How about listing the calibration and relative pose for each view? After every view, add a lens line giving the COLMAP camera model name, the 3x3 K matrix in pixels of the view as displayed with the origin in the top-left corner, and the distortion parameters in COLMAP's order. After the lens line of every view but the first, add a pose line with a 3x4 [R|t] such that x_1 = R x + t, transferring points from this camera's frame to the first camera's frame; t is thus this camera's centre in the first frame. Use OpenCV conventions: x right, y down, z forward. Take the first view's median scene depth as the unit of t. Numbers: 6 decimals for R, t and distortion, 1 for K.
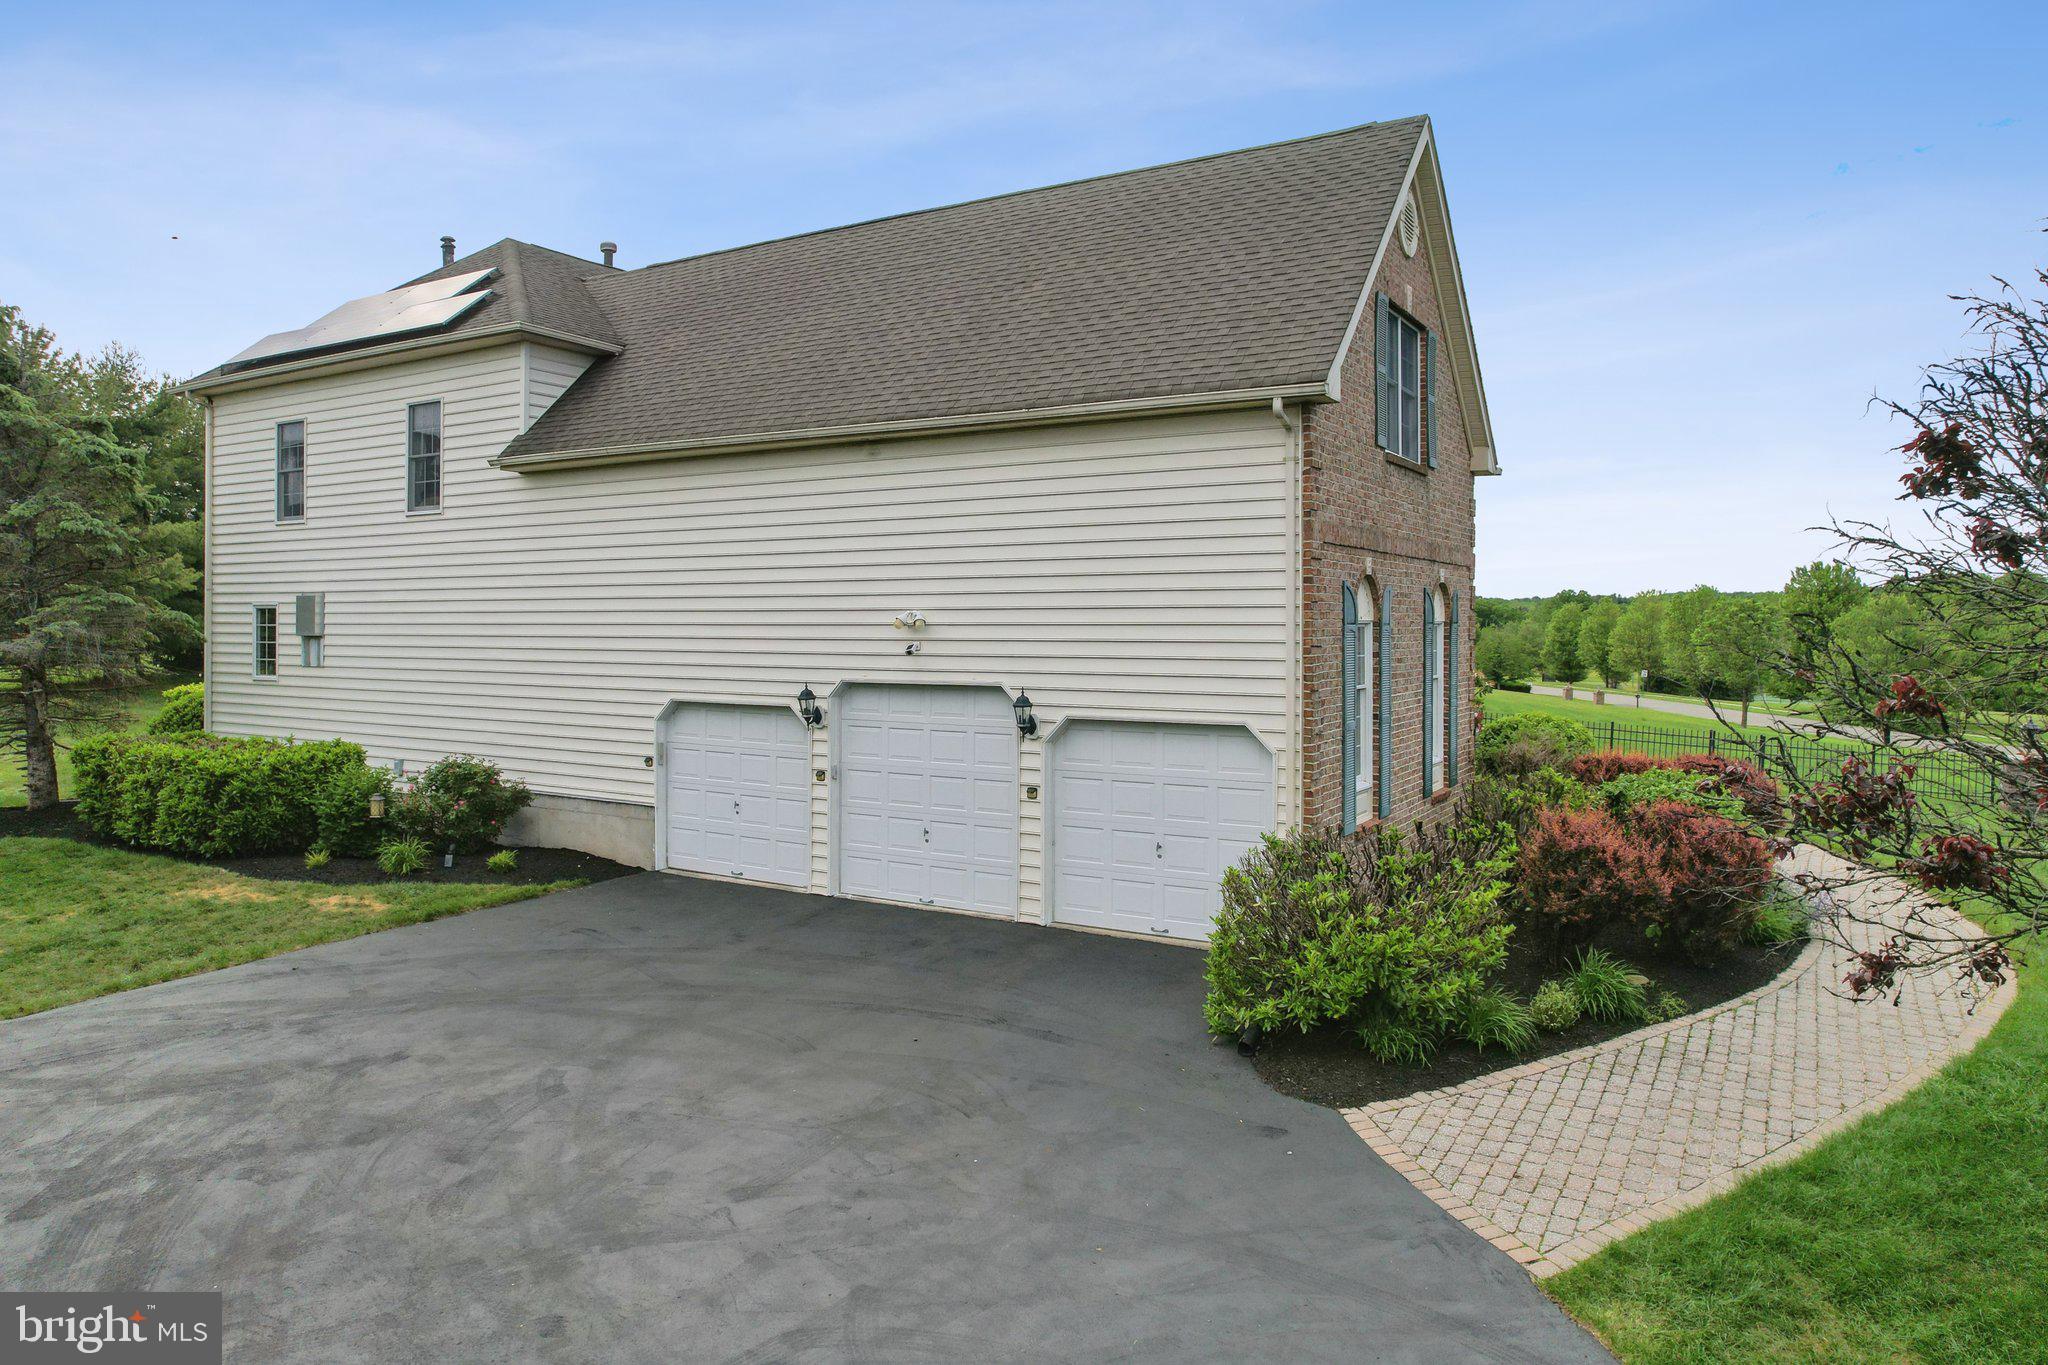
lens RADIAL K [[1341.3, 0, 1021.7], [0, 1341.3, 670.8], [0, 0, 1]] dist [-0.075418, 0.070746]
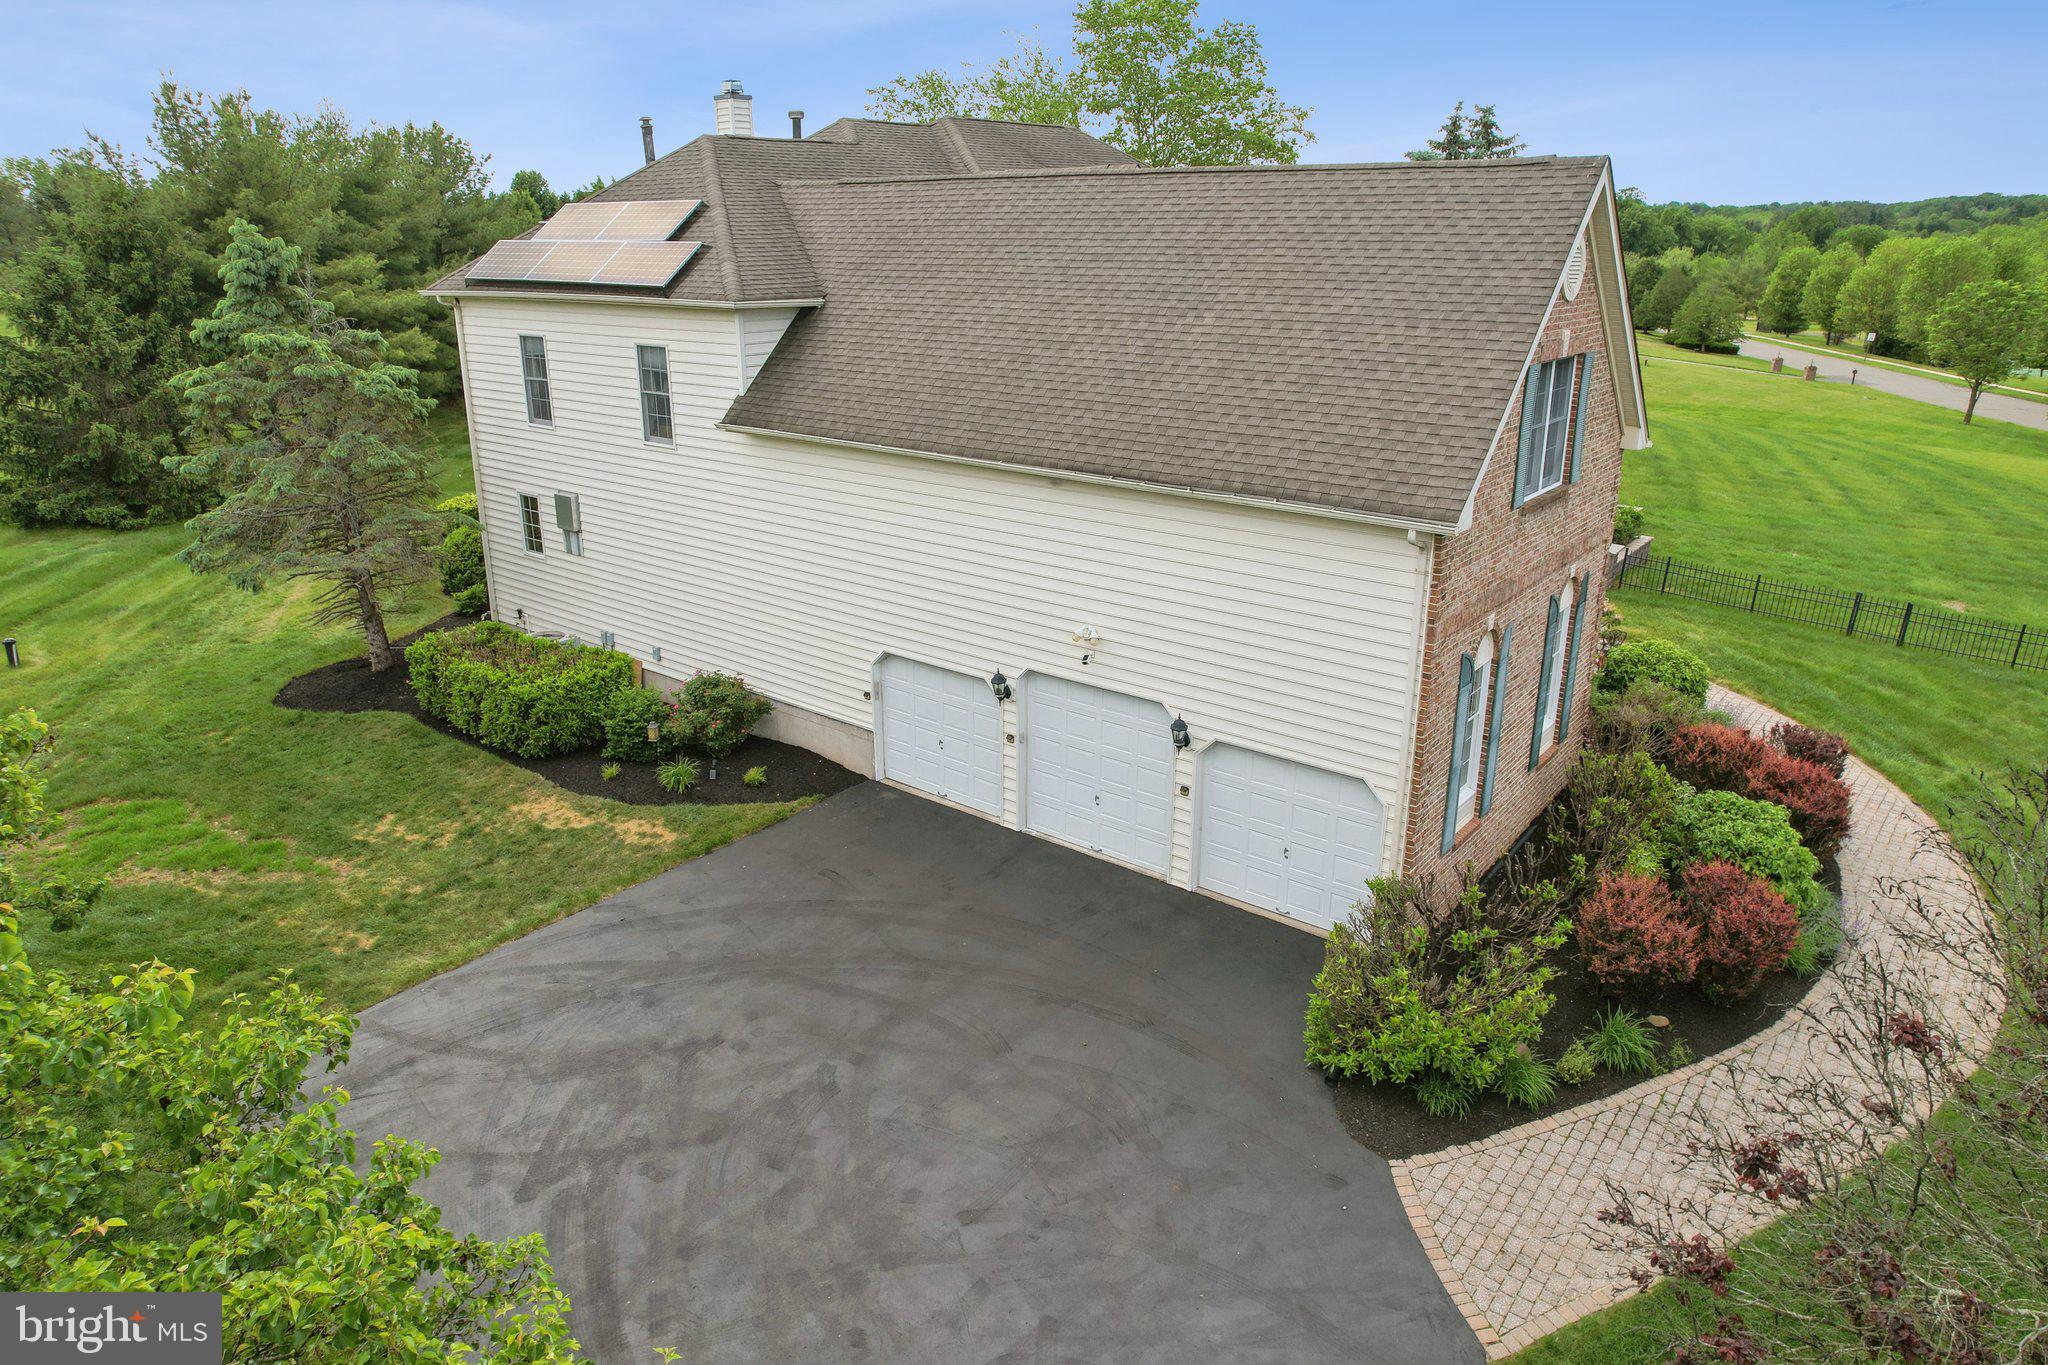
lens RADIAL K [[1341.3, 0, 1021.7], [0, 1341.3, 670.8], [0, 0, 1]] dist [-0.075418, 0.070746]
pose [[0.991458, 0.038986, -0.124467, 0.008034], [0.002935, 0.947373, 0.320119, -0.404969], [0.130397, -0.317750, 0.939165, -0.124227]]
